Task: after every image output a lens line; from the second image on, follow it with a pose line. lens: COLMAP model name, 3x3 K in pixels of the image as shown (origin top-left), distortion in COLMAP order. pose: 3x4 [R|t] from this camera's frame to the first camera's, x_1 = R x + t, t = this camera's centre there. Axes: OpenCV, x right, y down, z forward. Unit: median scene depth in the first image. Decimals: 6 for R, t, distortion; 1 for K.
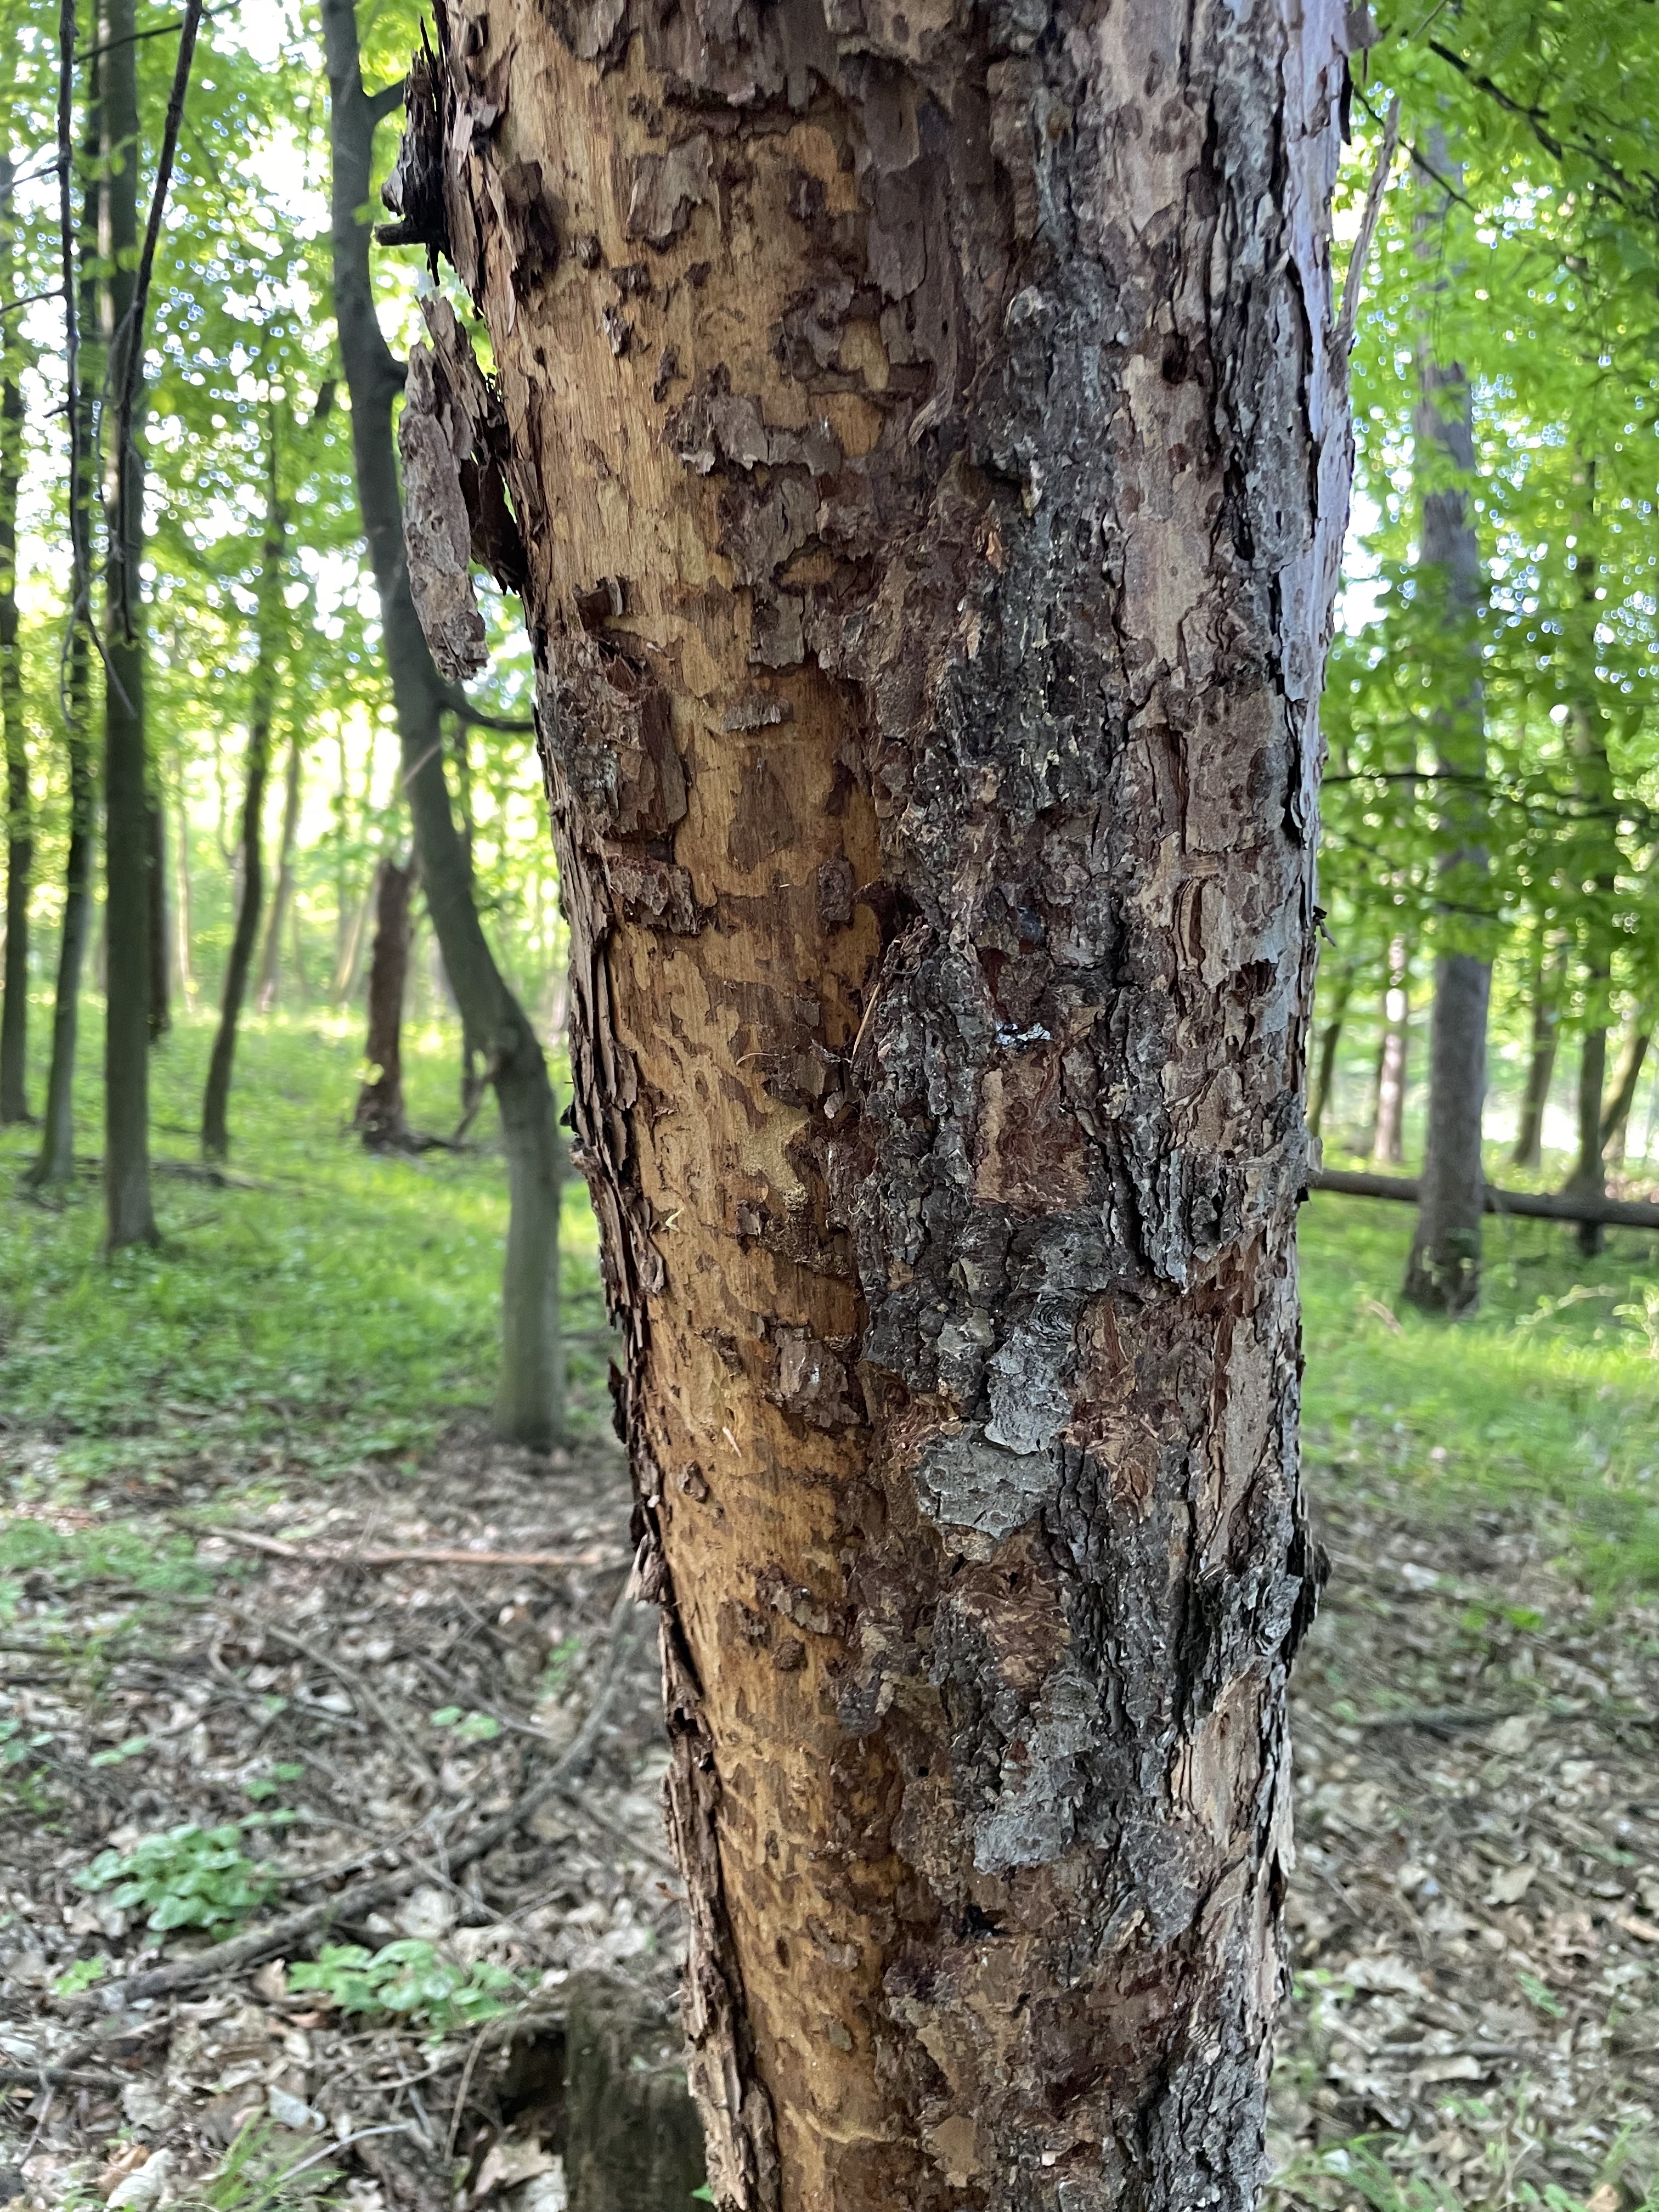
lens RADIAL K [[1714.8, 0, 788.5], [0, 1714.8, 1104.6], [0, 0, 1]] dist [0.075100, -0.111707]
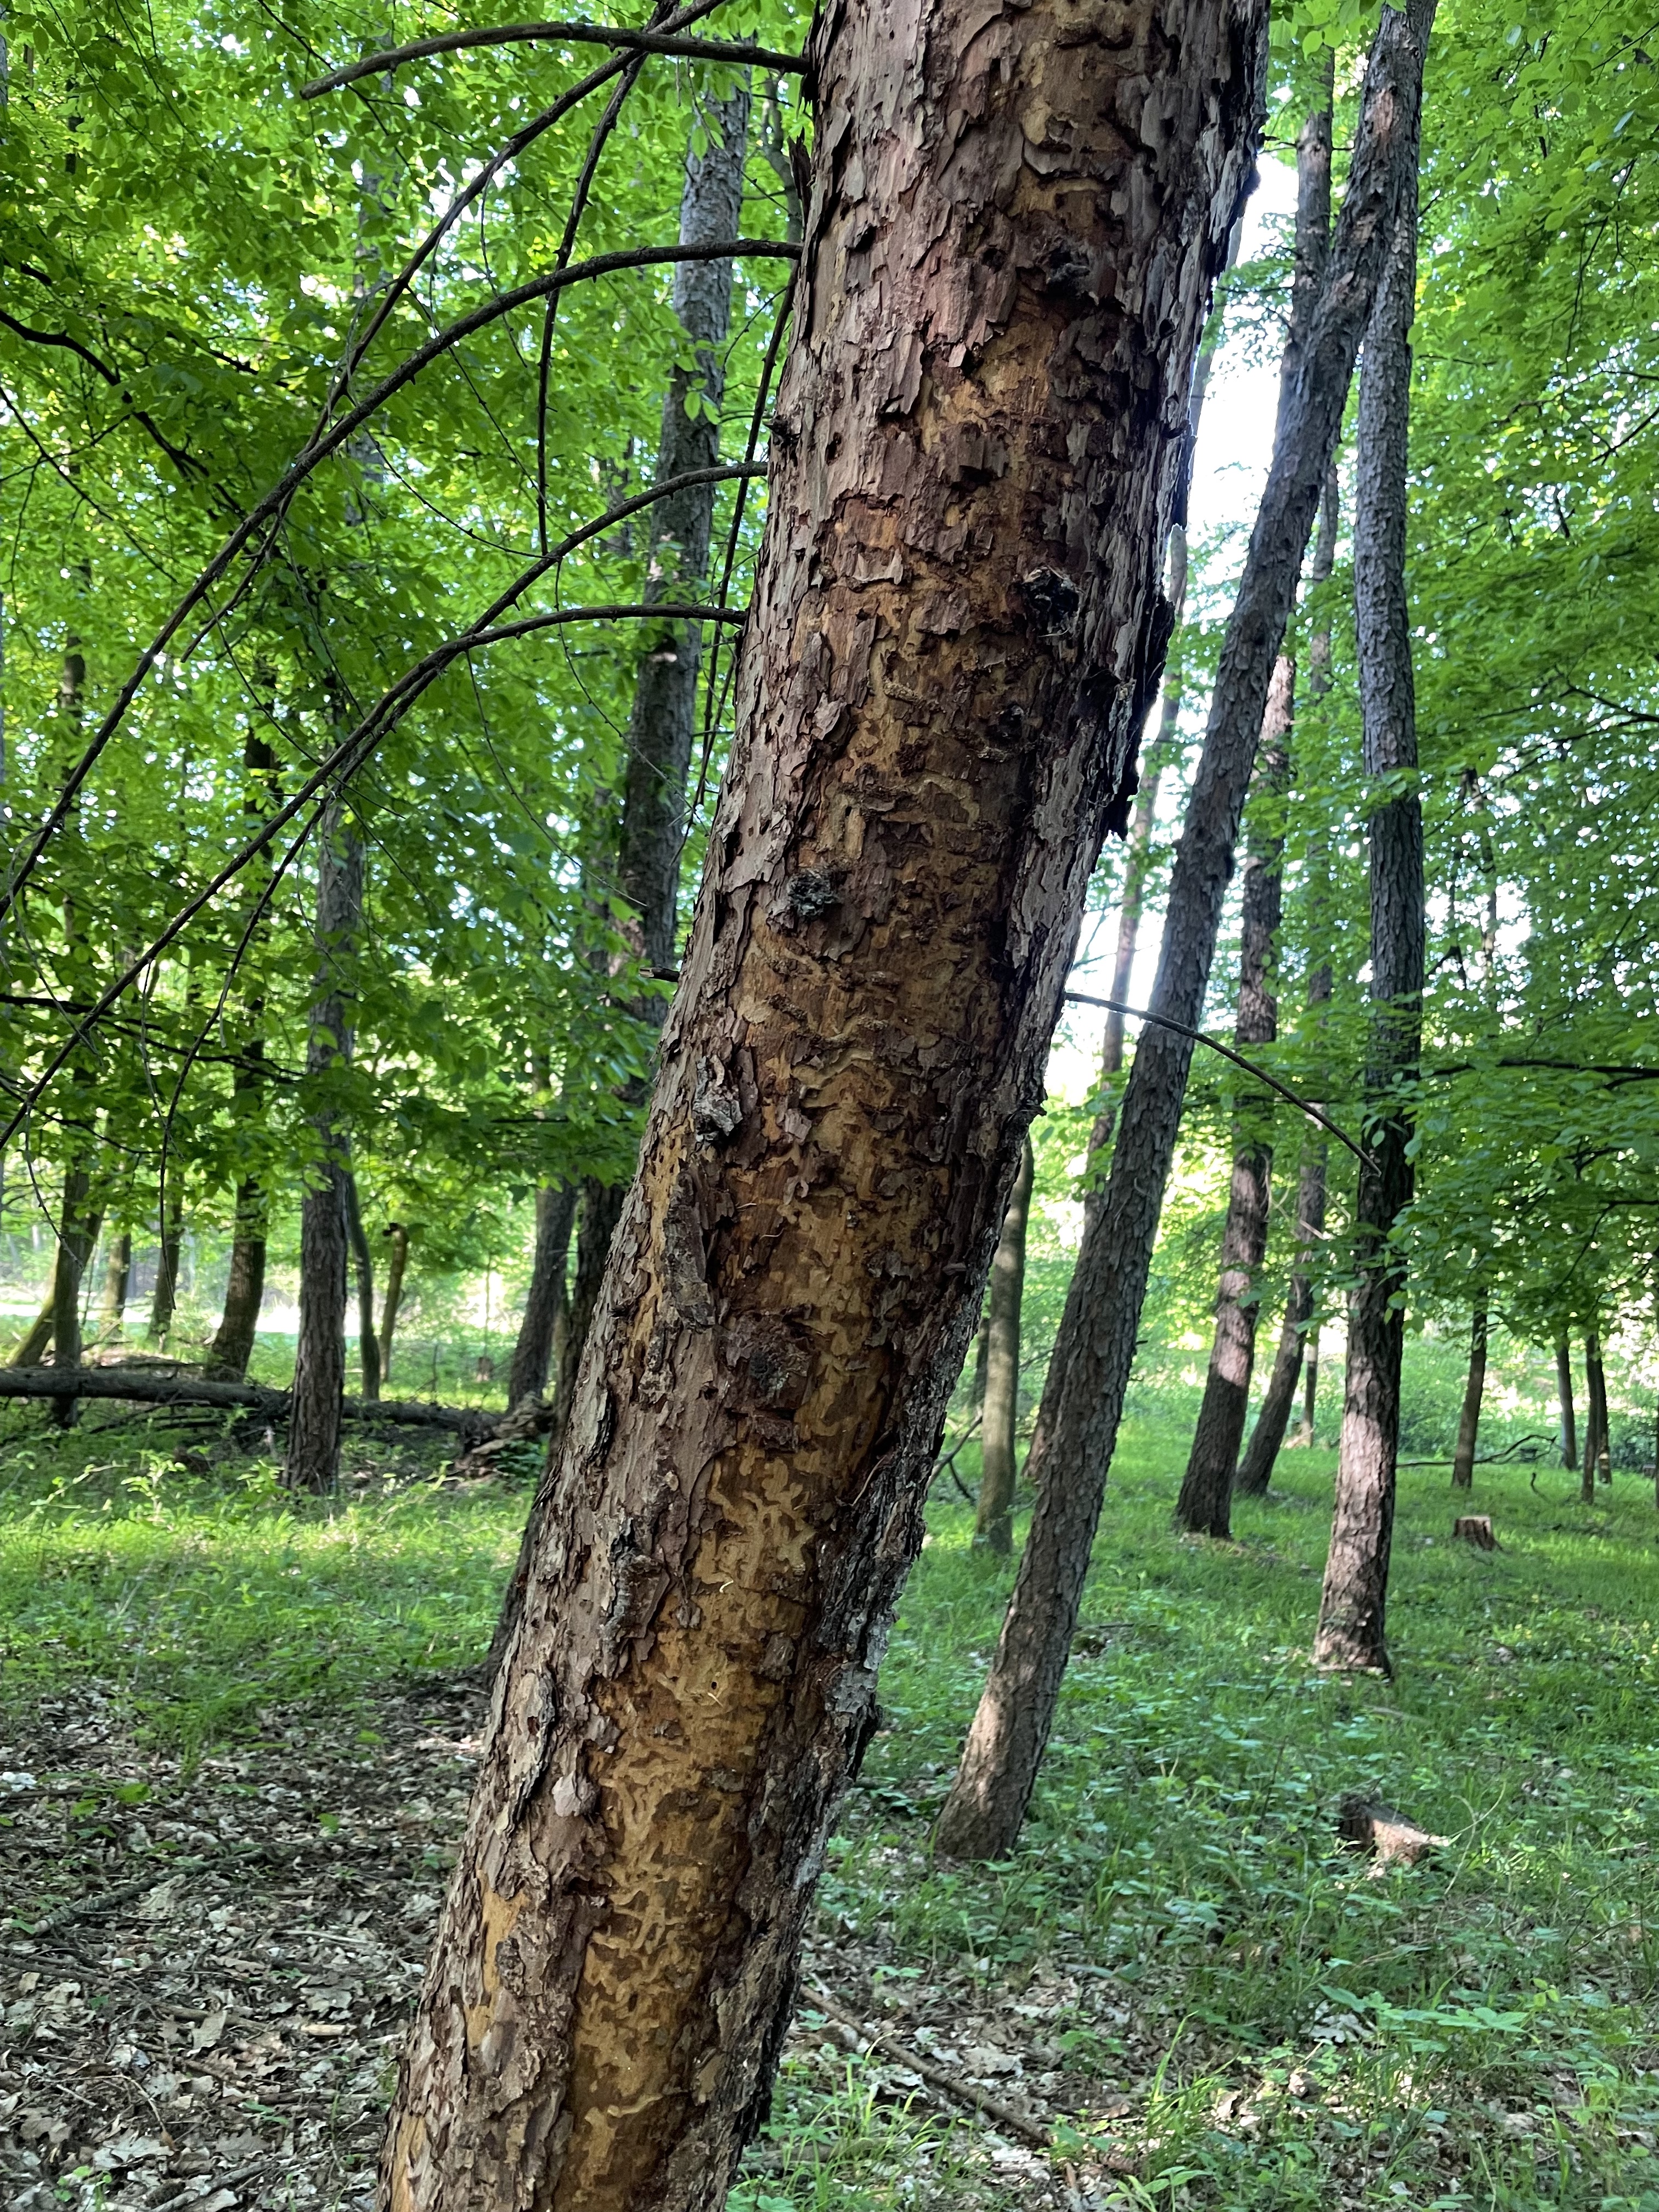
lens RADIAL K [[1714.8, 0, 829.4], [0, 1714.8, 1084.7], [0, 0, 1]] dist [0.075100, -0.111707]
pose [[0.633441, 0.058598, 0.771569, -0.255206], [0.019705, 0.995584, -0.091788, -0.053389], [-0.773540, 0.073346, 0.629488, -0.064867]]
